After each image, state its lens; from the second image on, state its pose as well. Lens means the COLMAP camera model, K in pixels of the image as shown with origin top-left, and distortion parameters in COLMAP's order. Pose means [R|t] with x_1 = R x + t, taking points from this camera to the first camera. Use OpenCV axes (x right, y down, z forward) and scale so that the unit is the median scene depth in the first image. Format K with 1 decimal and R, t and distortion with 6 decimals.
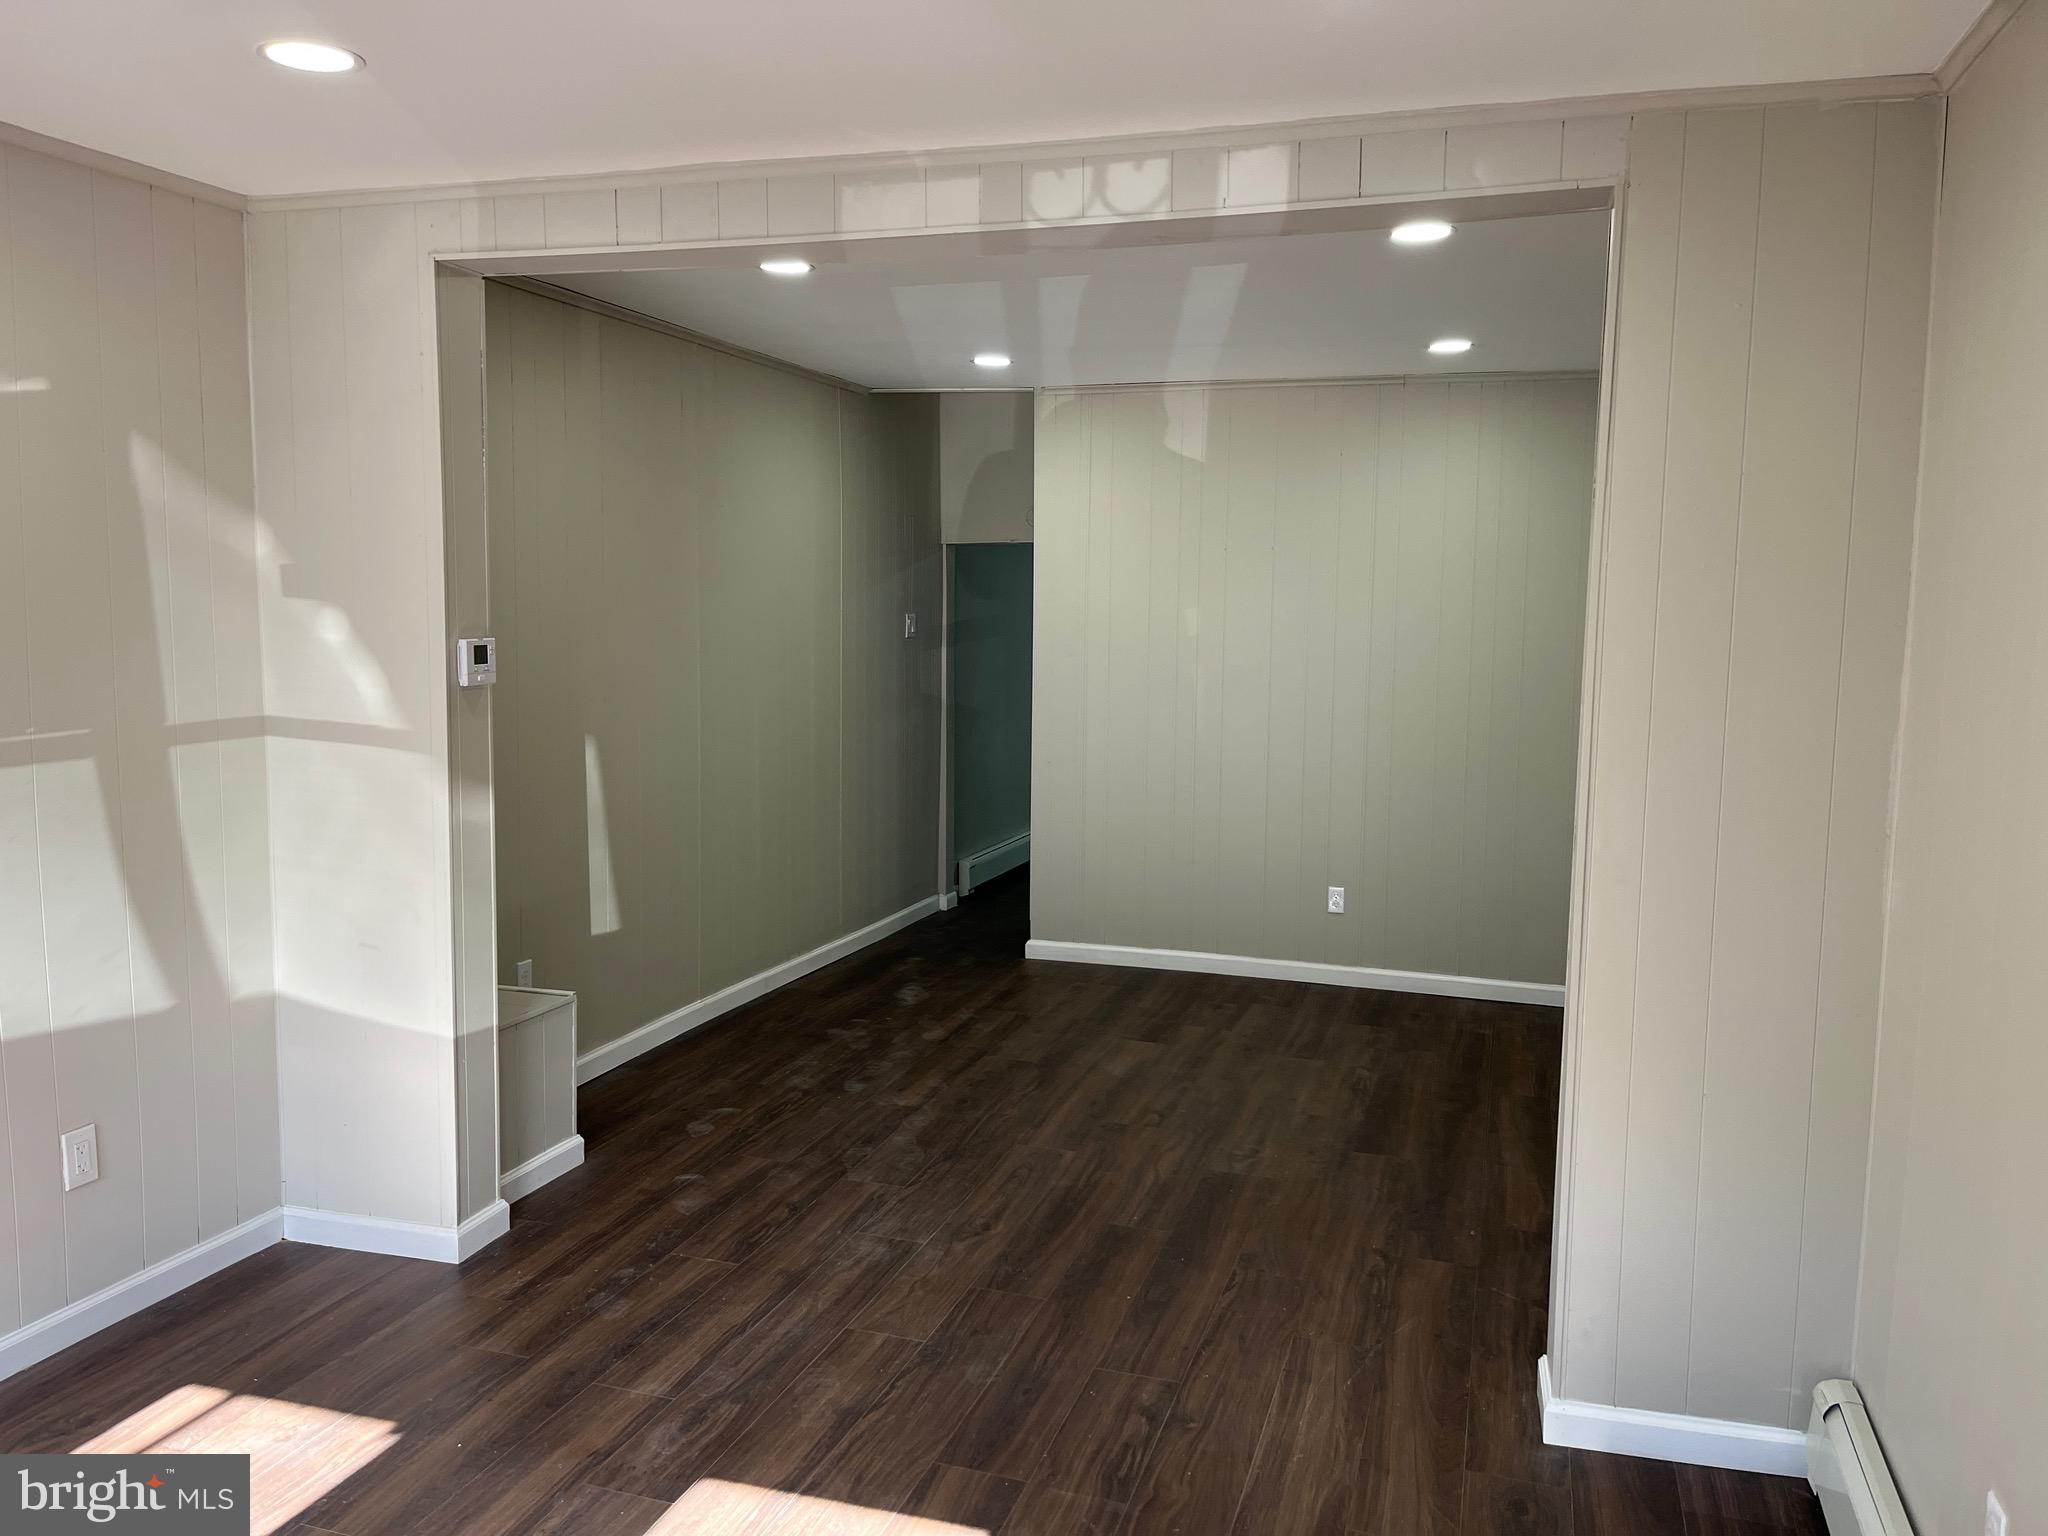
lens RADIAL K [[1549.3, 0, 1034.6], [0, 1549.3, 768.3], [0, 0, 1]] dist [0.044996, -0.050204]
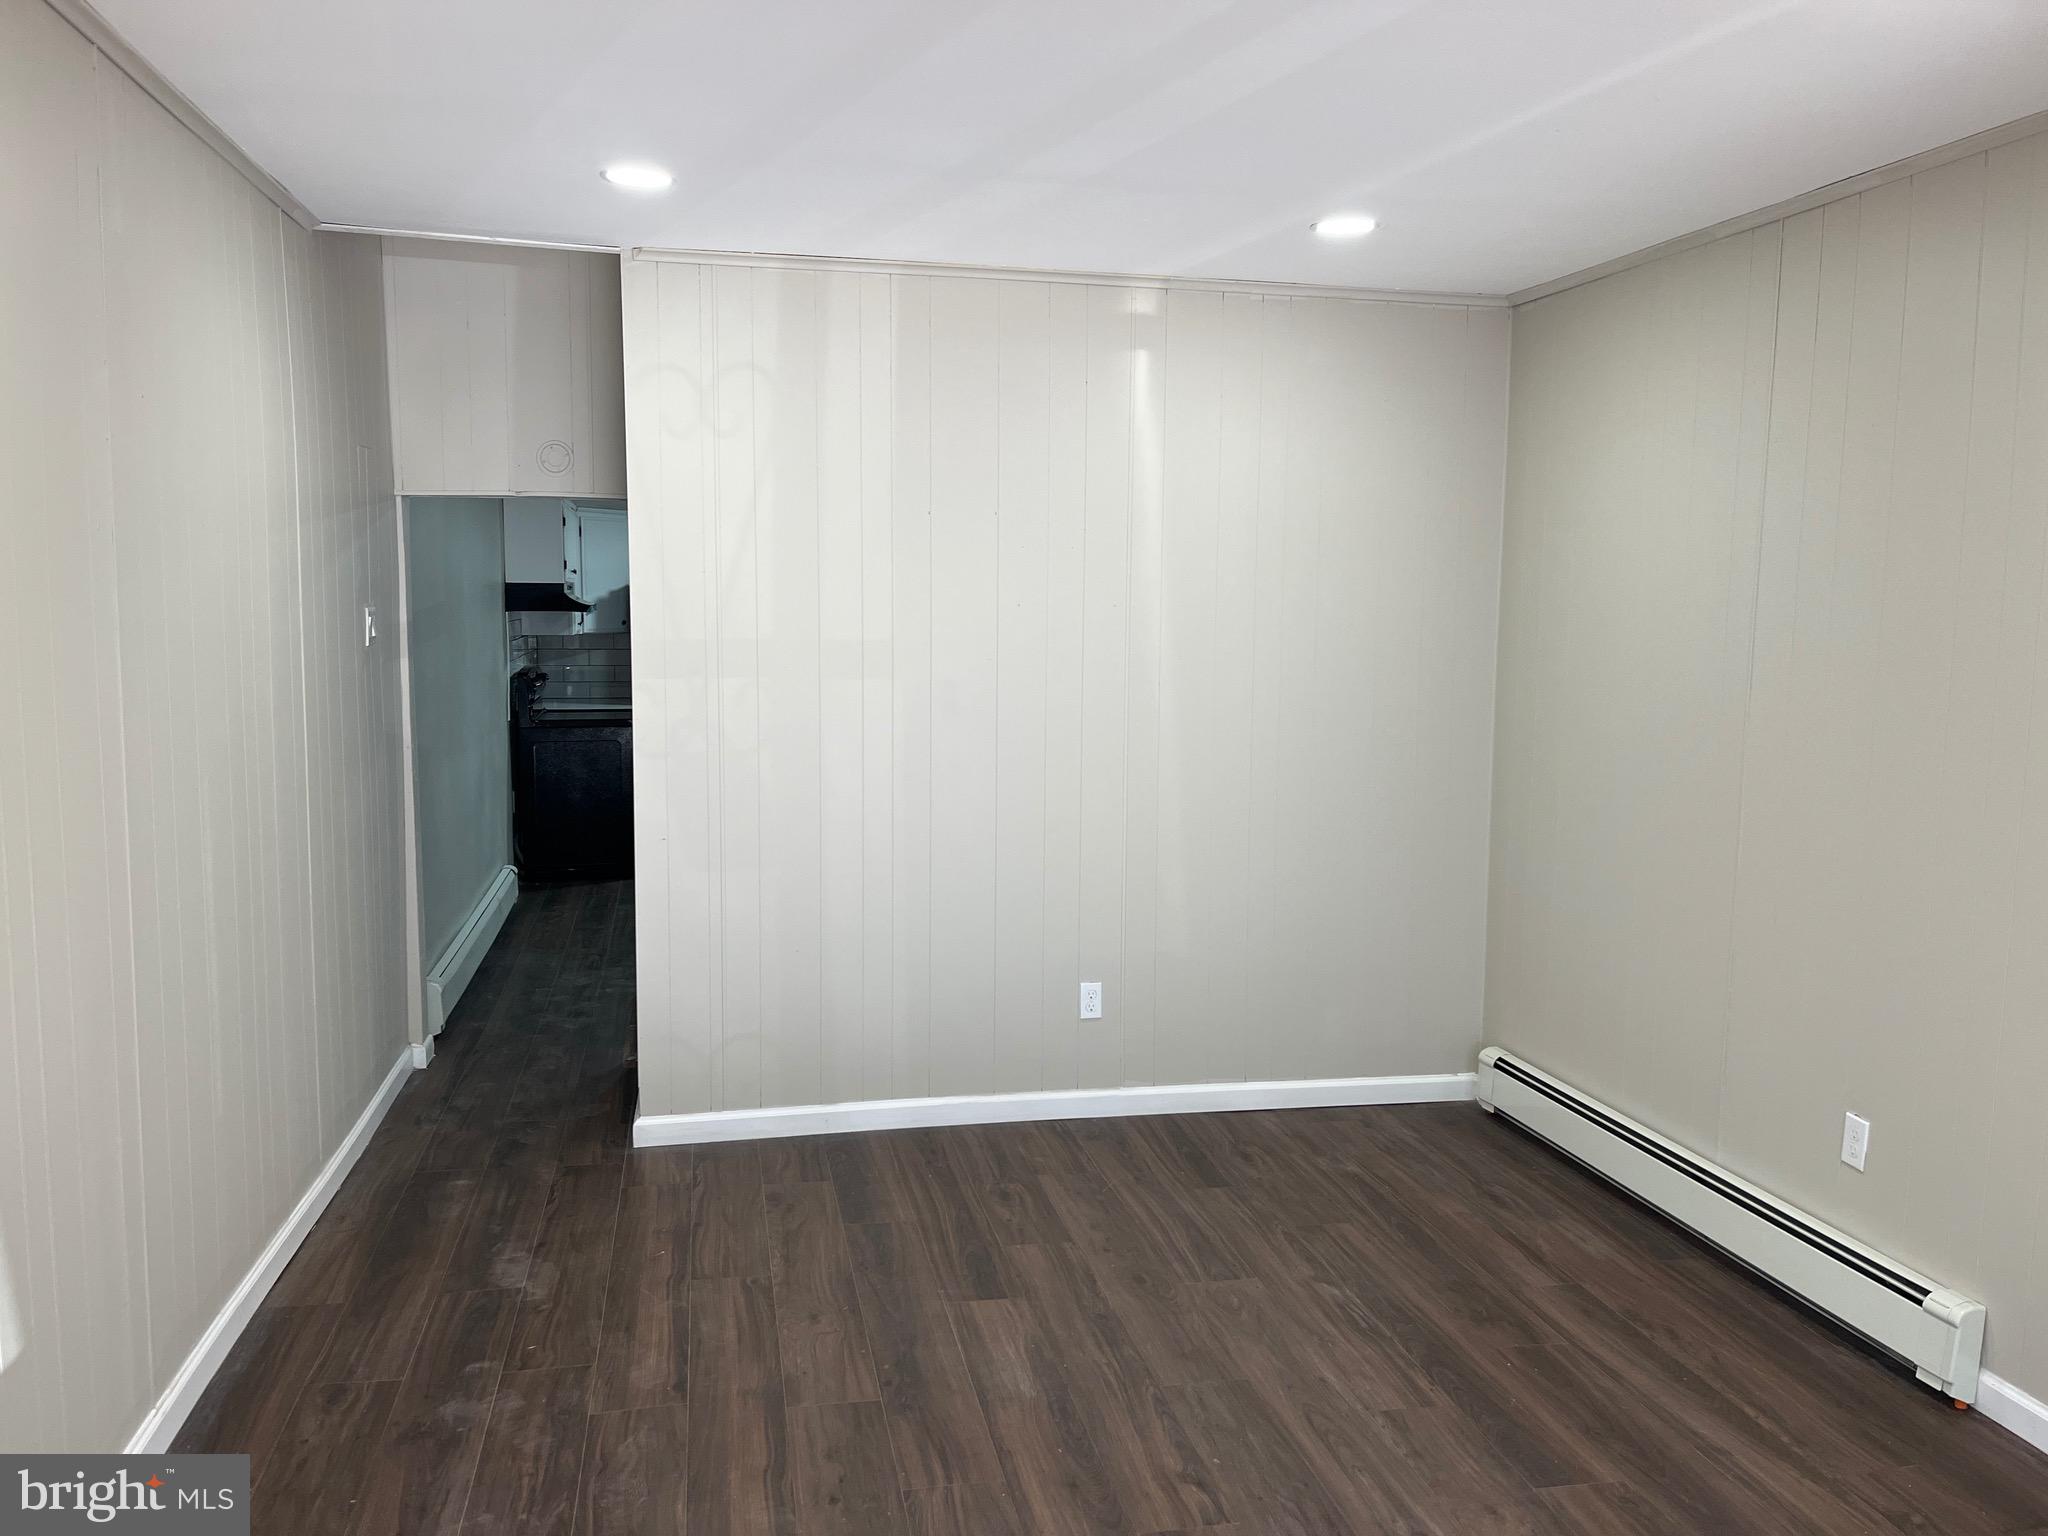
lens RADIAL K [[1549.3, 0, 1034.6], [0, 1549.3, 768.3], [0, 0, 1]] dist [0.044996, -0.050204]
pose [[0.873205, -0.056505, 0.484067, -0.201003], [0.050316, 0.998401, 0.025778, -0.051075], [-0.484749, 0.001847, 0.874651, 0.441171]]
